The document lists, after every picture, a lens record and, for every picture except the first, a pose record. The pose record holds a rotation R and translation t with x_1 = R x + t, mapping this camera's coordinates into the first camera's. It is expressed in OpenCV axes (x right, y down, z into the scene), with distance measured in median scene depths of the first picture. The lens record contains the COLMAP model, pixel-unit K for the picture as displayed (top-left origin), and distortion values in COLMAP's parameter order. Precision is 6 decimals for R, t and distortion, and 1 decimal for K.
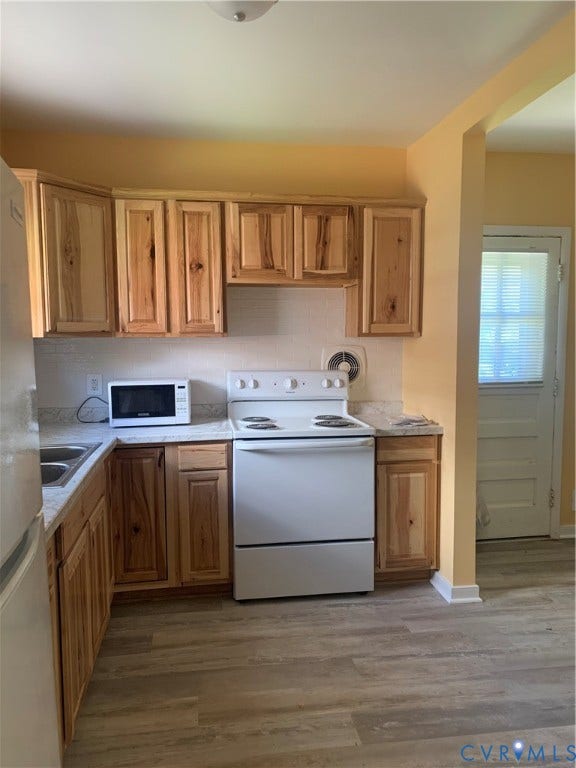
lens RADIAL K [[591.4, 0, 294.9], [0, 591.4, 383.5], [0, 0, 1]] dist [-0.000536, -0.026670]
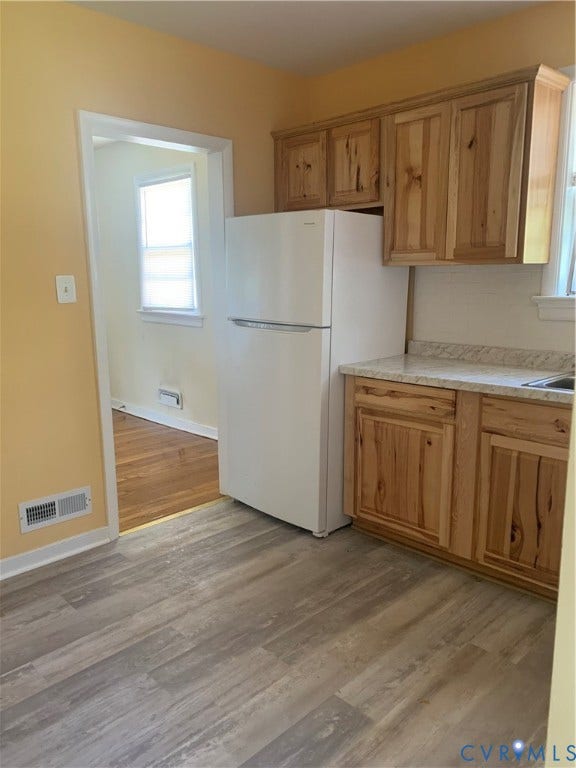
lens RADIAL K [[591.4, 0, 290.9], [0, 591.4, 386.7], [0, 0, 1]] dist [-0.000536, -0.026670]
pose [[-0.818866, 0.130424, -0.558970, 0.422071], [-0.027532, 0.963796, 0.265215, -0.084626], [0.573324, 0.232565, -0.785629, 1.042674]]
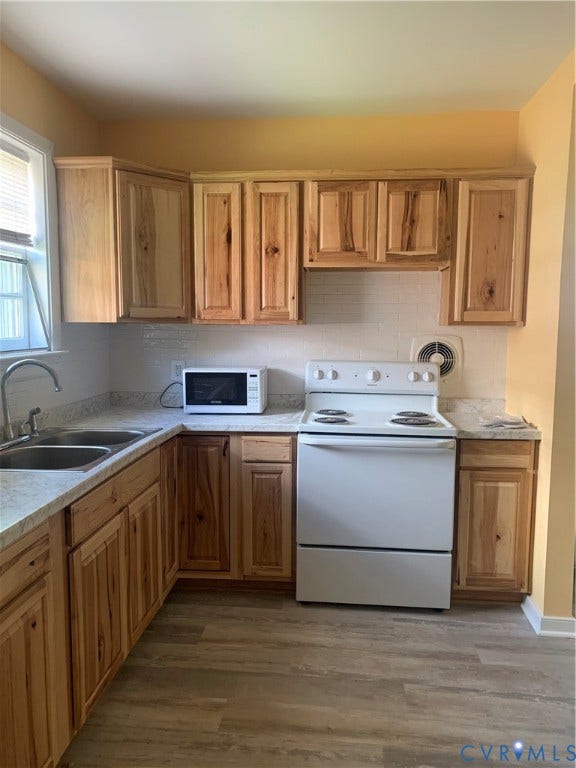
lens RADIAL K [[591.4, 0, 287.6], [0, 591.4, 385.7], [0, 0, 1]] dist [-0.000536, -0.026670]
pose [[0.967579, 0.035890, -0.250006, 0.110930], [-0.030947, 0.999241, 0.023674, -0.001942], [0.250665, -0.015170, 0.967955, 0.078116]]
